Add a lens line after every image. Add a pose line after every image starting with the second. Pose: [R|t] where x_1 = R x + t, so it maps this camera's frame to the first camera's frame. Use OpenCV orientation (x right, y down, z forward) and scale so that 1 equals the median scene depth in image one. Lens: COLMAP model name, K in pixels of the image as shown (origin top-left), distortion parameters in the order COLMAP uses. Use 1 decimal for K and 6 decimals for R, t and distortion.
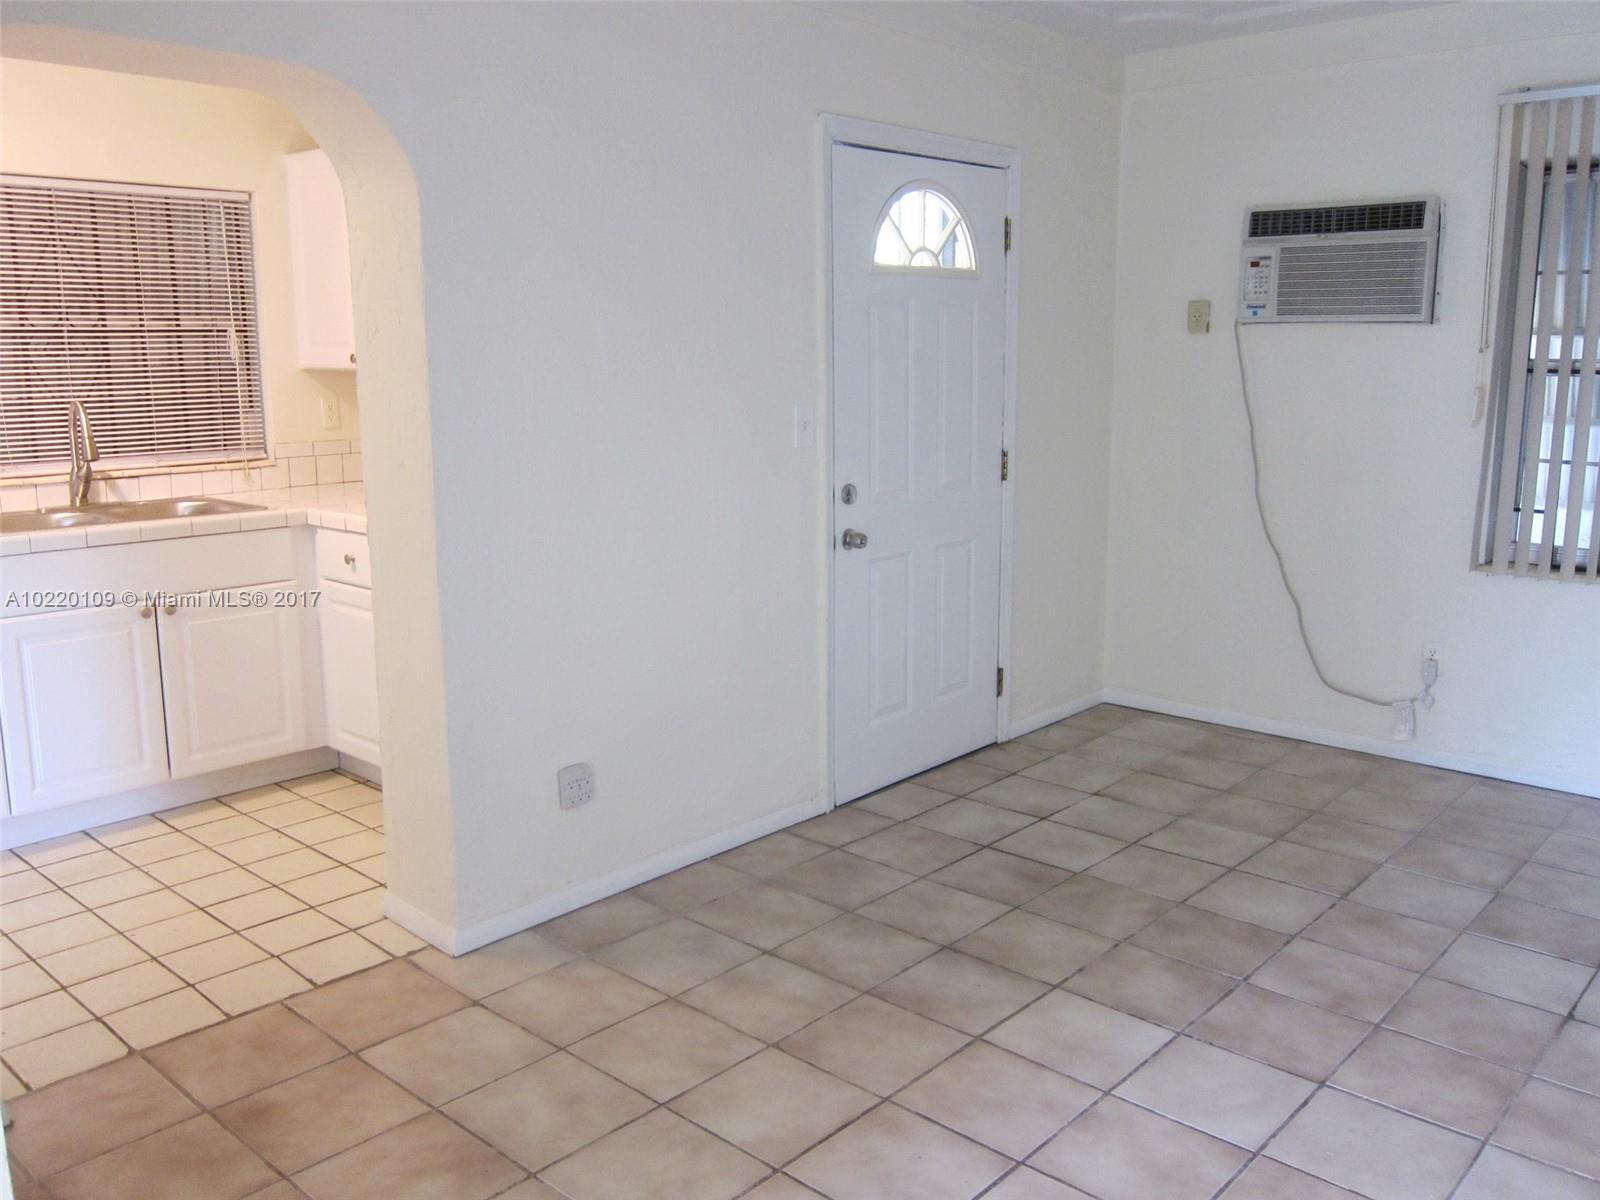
lens RADIAL K [[1324.5, 0, 800.0], [0, 1324.5, 600.0], [0, 0, 1]] dist [-0.061024, 0.006113]
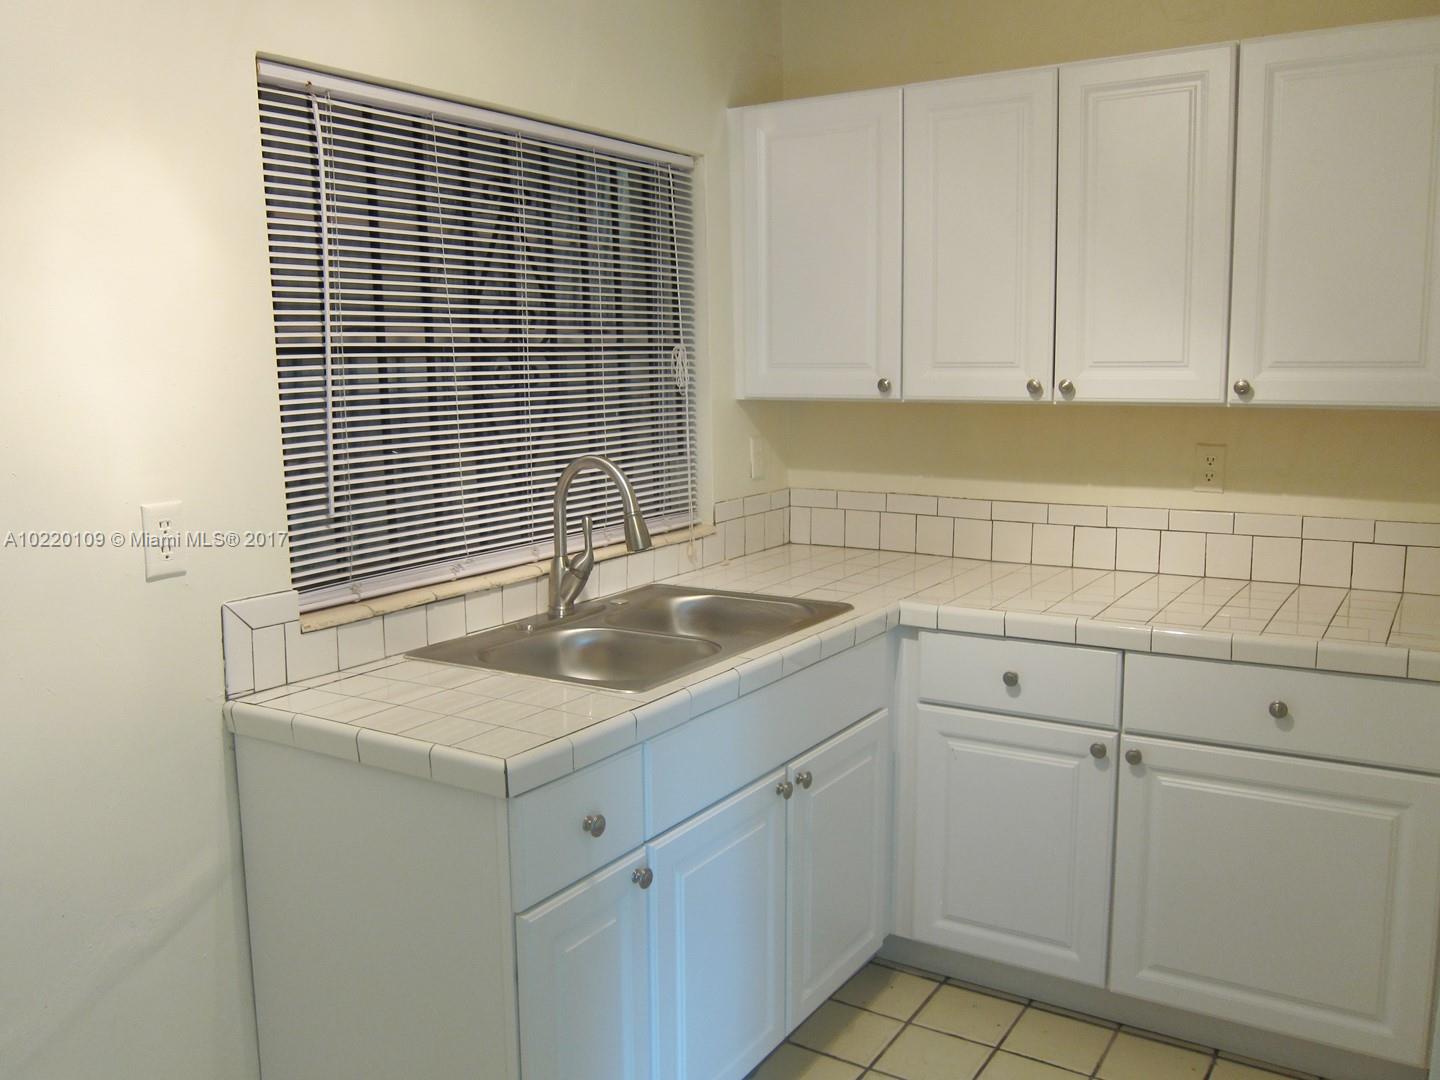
lens RADIAL K [[1192.0, 0, 720.0], [0, 1192.0, 540.0], [0, 0, 1]] dist [-0.061024, 0.006113]
pose [[0.991660, -0.041016, 0.122180, -0.534839], [0.046115, 0.998166, -0.039205, -0.080793], [-0.120348, 0.044513, 0.991733, 0.386603]]
